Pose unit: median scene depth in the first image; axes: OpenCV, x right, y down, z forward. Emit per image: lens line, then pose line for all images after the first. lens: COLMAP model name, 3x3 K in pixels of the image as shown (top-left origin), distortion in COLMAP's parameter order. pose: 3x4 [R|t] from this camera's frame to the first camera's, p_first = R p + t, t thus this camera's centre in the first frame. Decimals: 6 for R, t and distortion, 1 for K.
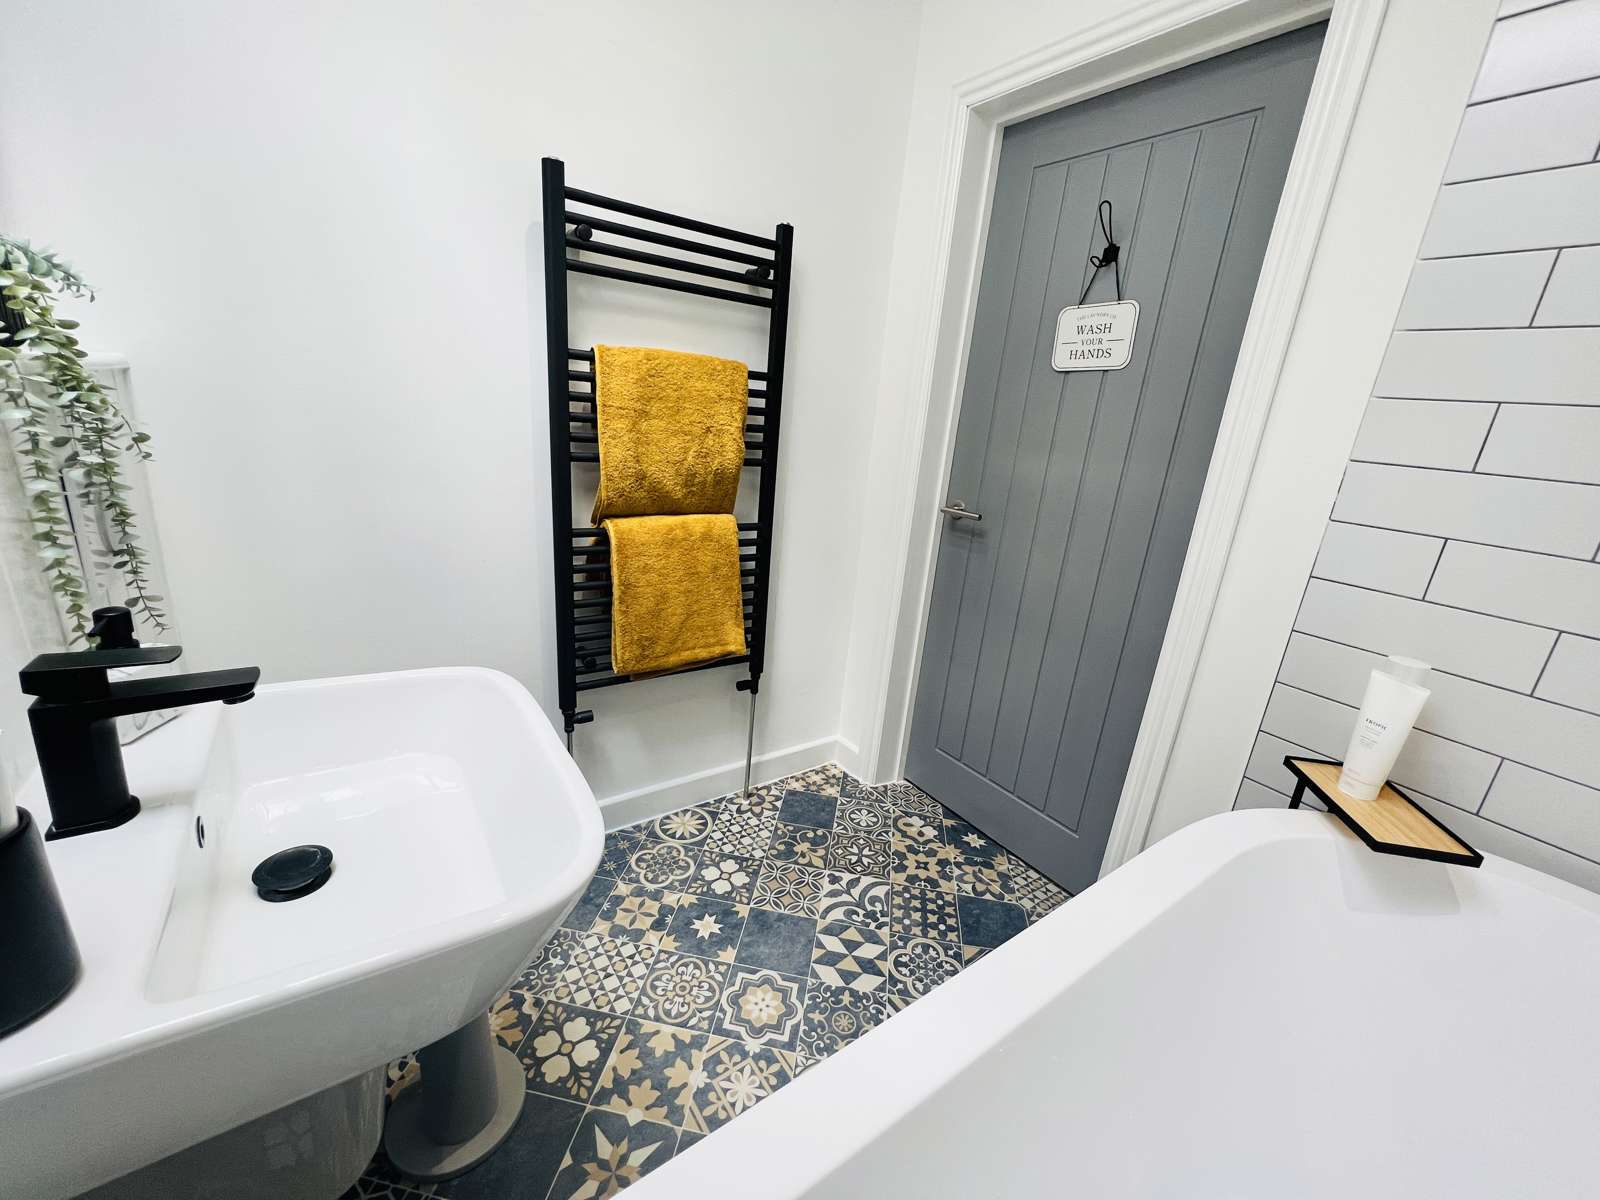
lens RADIAL K [[639.6, 0, 800.0], [0, 639.6, 600.0], [0, 0, 1]] dist [-0.002740, -0.000071]
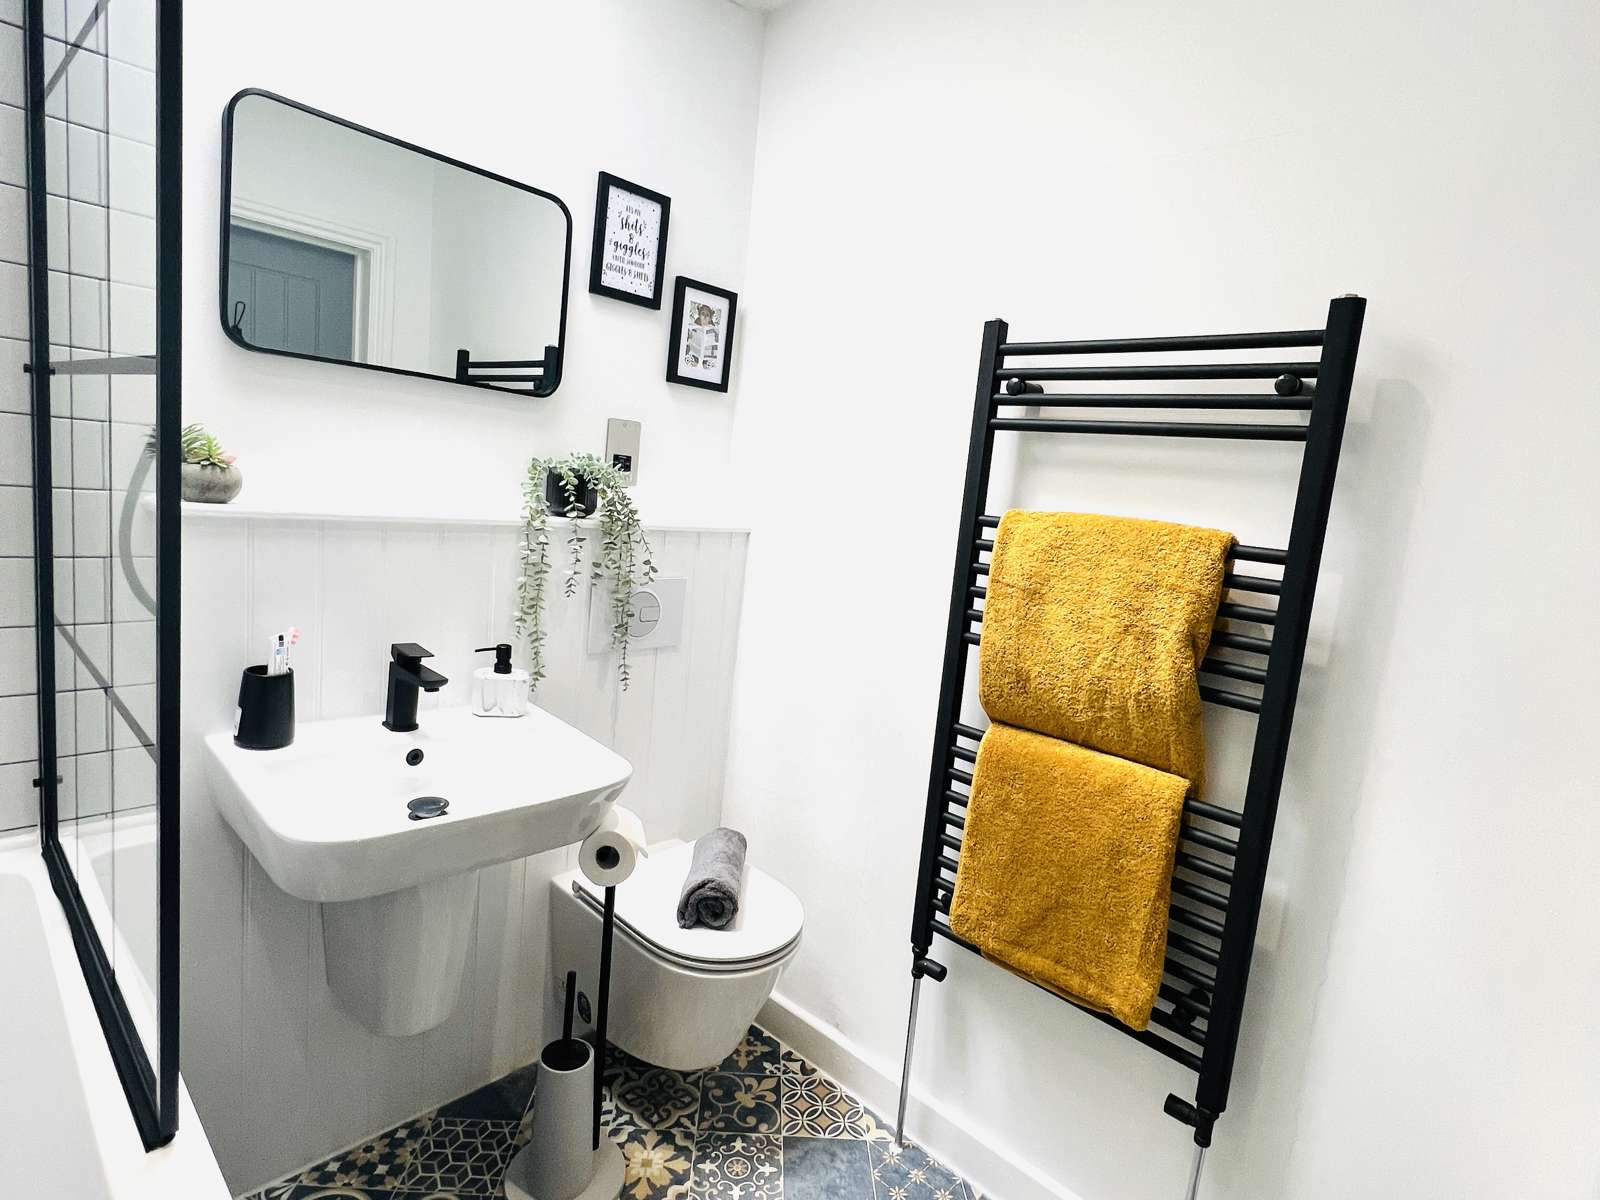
lens RADIAL K [[856.4, 0, 800.0], [0, 856.4, 600.0], [0, 0, 1]] dist [-0.002838, -0.001130]
pose [[0.195364, 0.064941, -0.978578, 0.621563], [-0.367597, 0.929912, -0.011676, -0.161403], [0.909233, 0.362004, 0.205543, 0.508889]]
